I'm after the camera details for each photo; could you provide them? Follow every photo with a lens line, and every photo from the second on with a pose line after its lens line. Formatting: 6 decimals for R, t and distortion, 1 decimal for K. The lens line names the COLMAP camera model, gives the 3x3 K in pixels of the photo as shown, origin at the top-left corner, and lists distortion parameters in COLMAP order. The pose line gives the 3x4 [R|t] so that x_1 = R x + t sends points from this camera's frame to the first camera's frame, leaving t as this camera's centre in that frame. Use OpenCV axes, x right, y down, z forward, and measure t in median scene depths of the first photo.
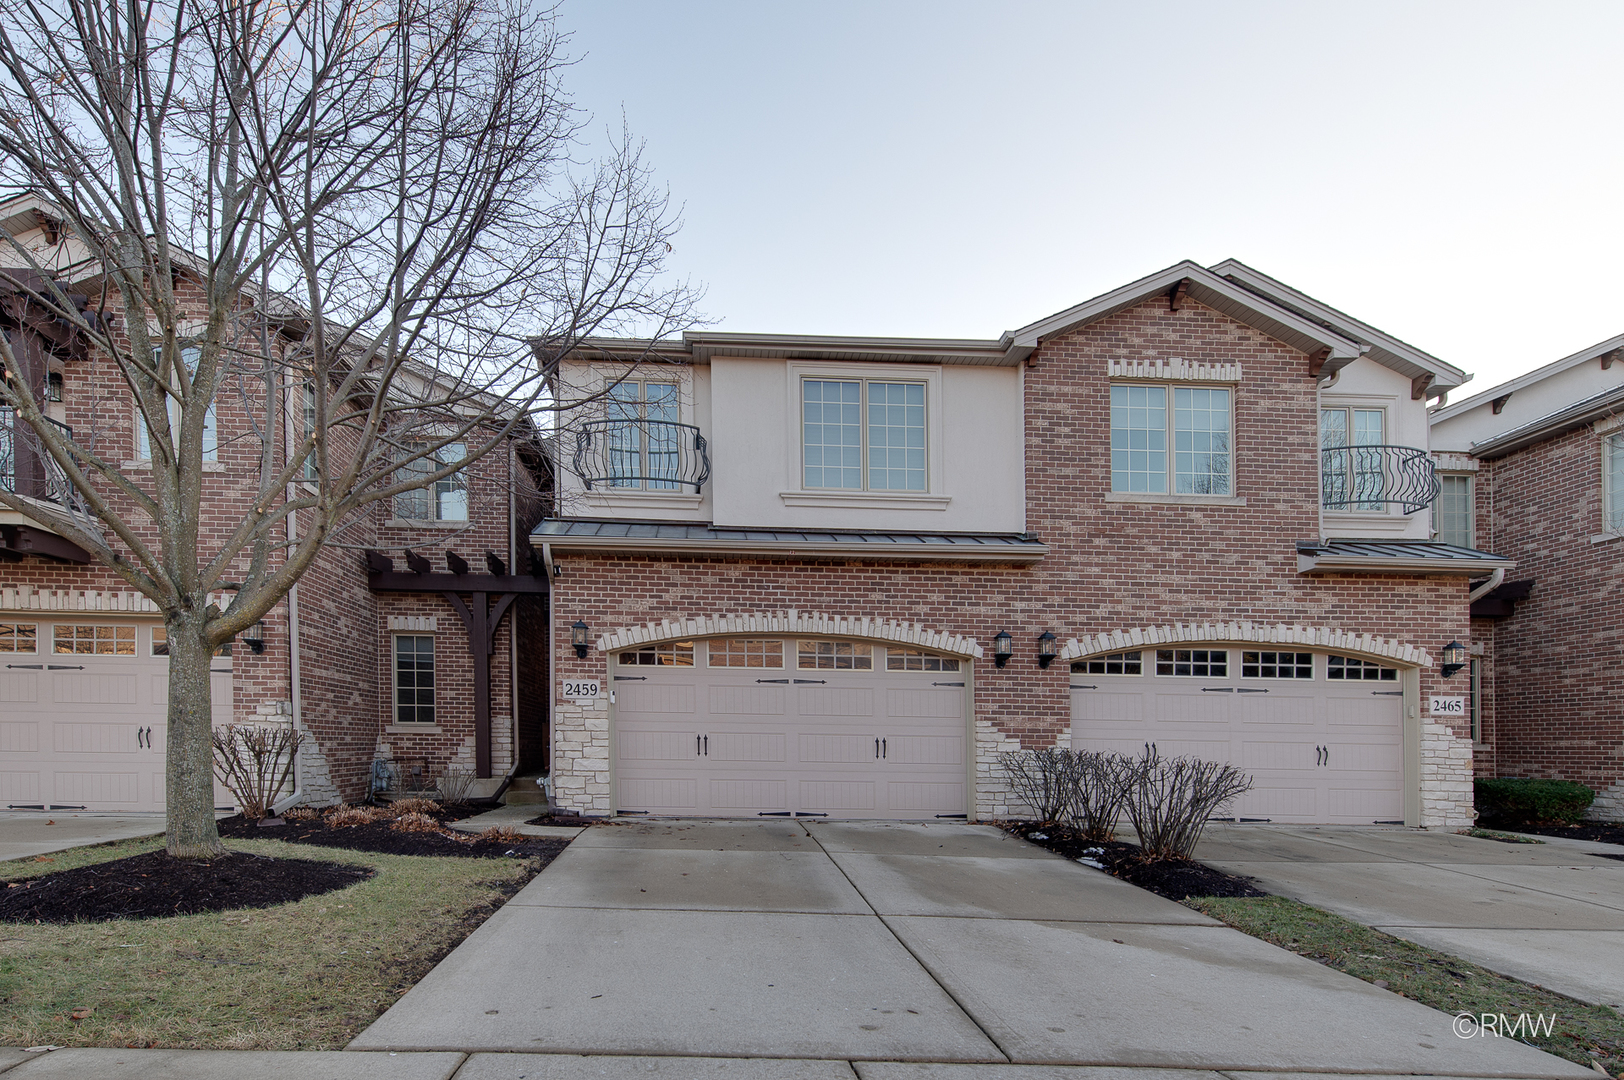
lens RADIAL K [[731.0, 0, 811.9], [0, 731.0, 611.9], [0, 0, 1]] dist [-0.001249, 0.000125]
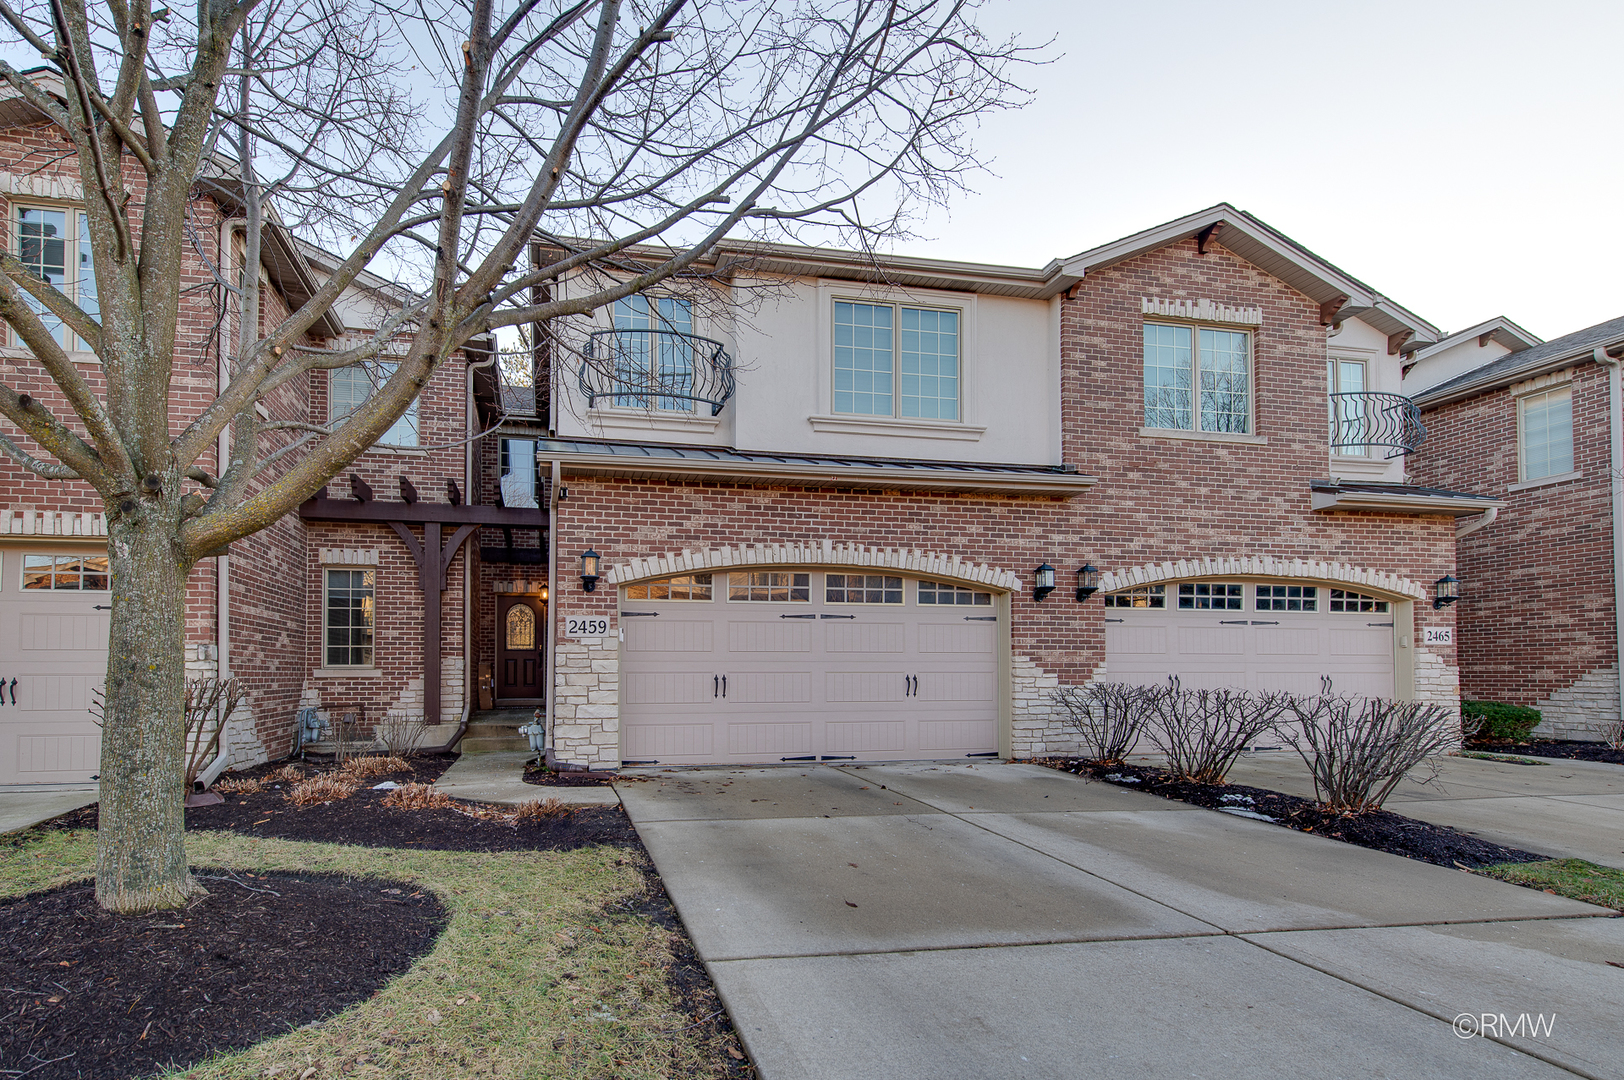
lens RADIAL K [[659.0, 0, 812.0], [0, 659.0, 540.0], [0, 0, 1]] dist [0.000993, -0.000389]
pose [[0.988120, 0.012437, 0.153183, -0.178054], [-0.008762, 0.999658, -0.024643, 0.018315], [-0.153437, 0.023008, 0.987891, 0.168248]]
